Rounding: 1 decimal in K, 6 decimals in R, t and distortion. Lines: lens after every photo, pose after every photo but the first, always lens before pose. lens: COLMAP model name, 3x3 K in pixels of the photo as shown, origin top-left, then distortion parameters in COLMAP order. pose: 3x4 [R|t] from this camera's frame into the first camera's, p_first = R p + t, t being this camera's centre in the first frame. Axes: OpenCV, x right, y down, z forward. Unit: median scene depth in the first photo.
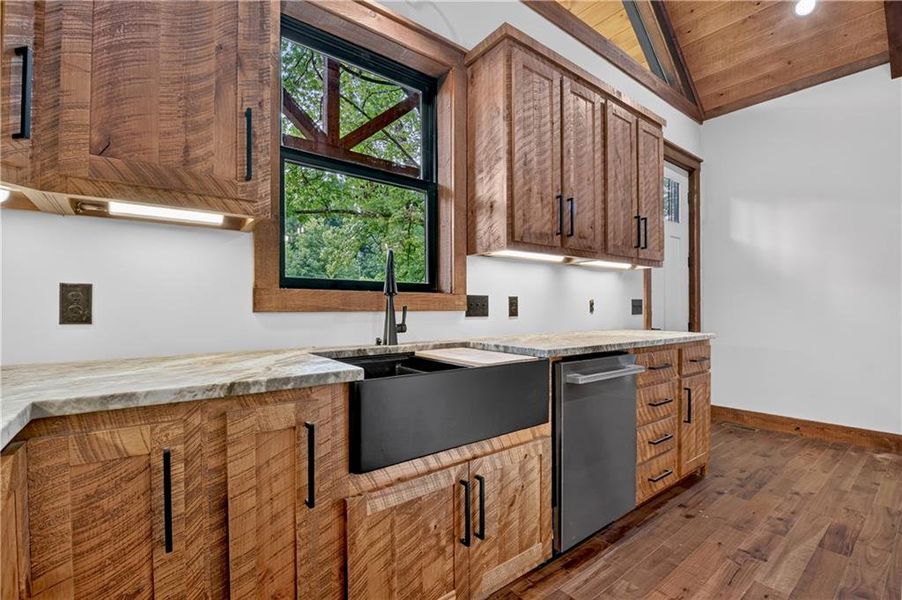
lens RADIAL K [[412.3, 0, 450.5], [0, 412.3, 310.2], [0, 0, 1]] dist [-0.005032, -0.004692]
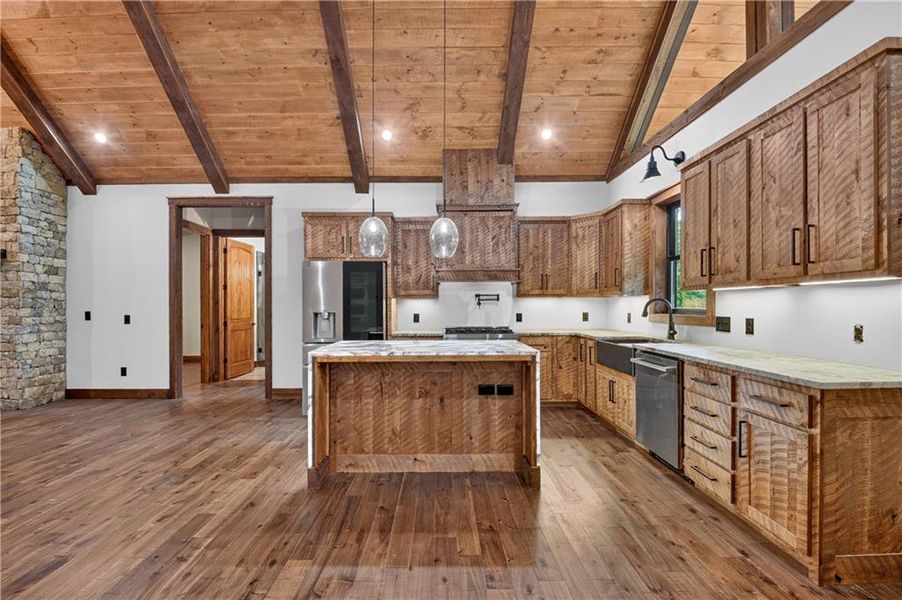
lens RADIAL K [[412.3, 0, 441.5], [0, 412.3, 306.9], [0, 0, 1]] dist [-0.005032, -0.004692]
pose [[-0.622378, 0.010281, -0.782649, 2.633356], [0.006387, 0.999947, 0.008056, -0.129007], [0.782691, 0.000015, -0.622411, 1.589275]]
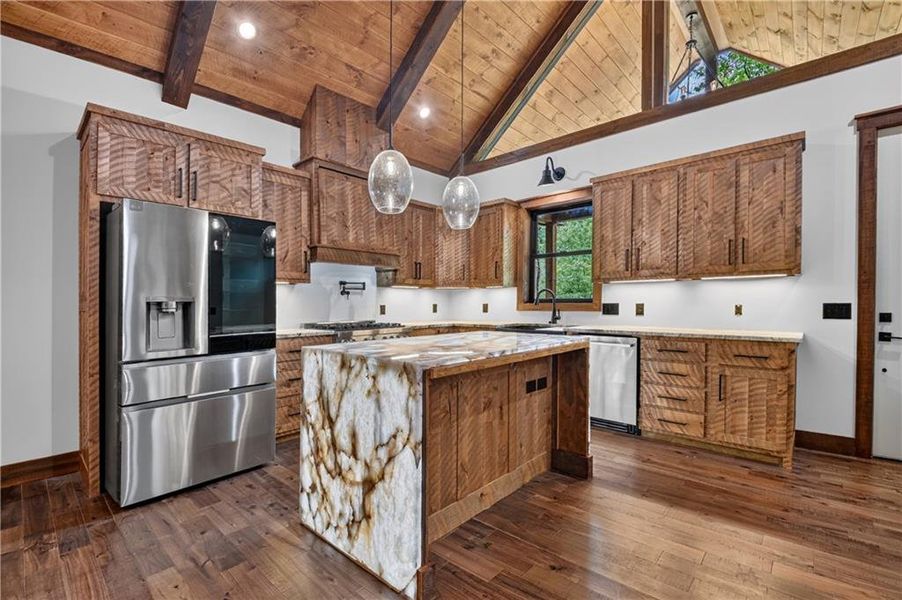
lens RADIAL K [[400.6, 0, 450.8], [0, 400.6, 310.8], [0, 0, 1]] dist [-0.009704, -0.008069]
pose [[0.162776, 0.023506, -0.986383, 2.538902], [0.001817, 0.999707, 0.024124, -0.069266], [0.986661, -0.005719, 0.162686, -0.073875]]
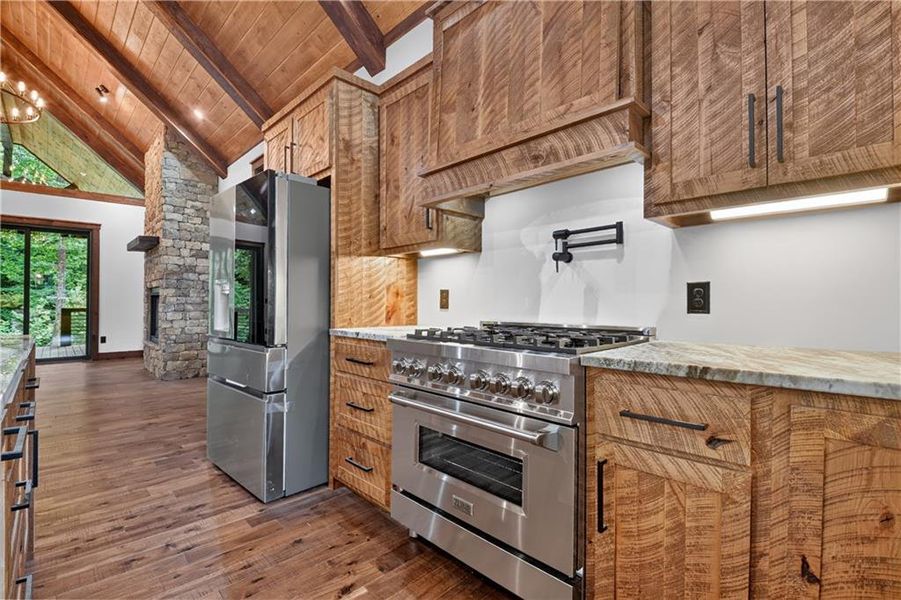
lens RADIAL K [[411.8, 0, 452.5], [0, 411.8, 302.9], [0, 0, 1]] dist [-0.005032, -0.004692]
pose [[-0.994643, 0.004242, -0.103279, 0.136956], [0.003787, 0.999982, 0.004603, 0.001047], [0.103297, 0.004187, -0.994642, 0.824811]]
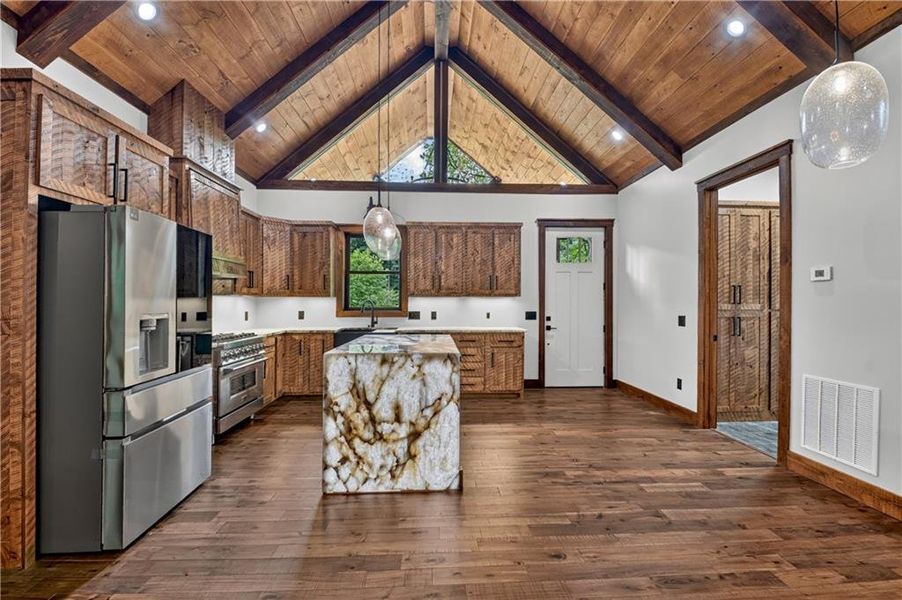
lens RADIAL K [[400.6, 0, 455.0], [0, 400.6, 308.6], [0, 0, 1]] dist [-0.009704, -0.008069]
pose [[0.819473, 0.016656, -0.572876, 2.545928], [-0.009473, 0.999835, 0.015519, -0.138314], [0.573040, -0.007291, 0.819495, -1.436742]]
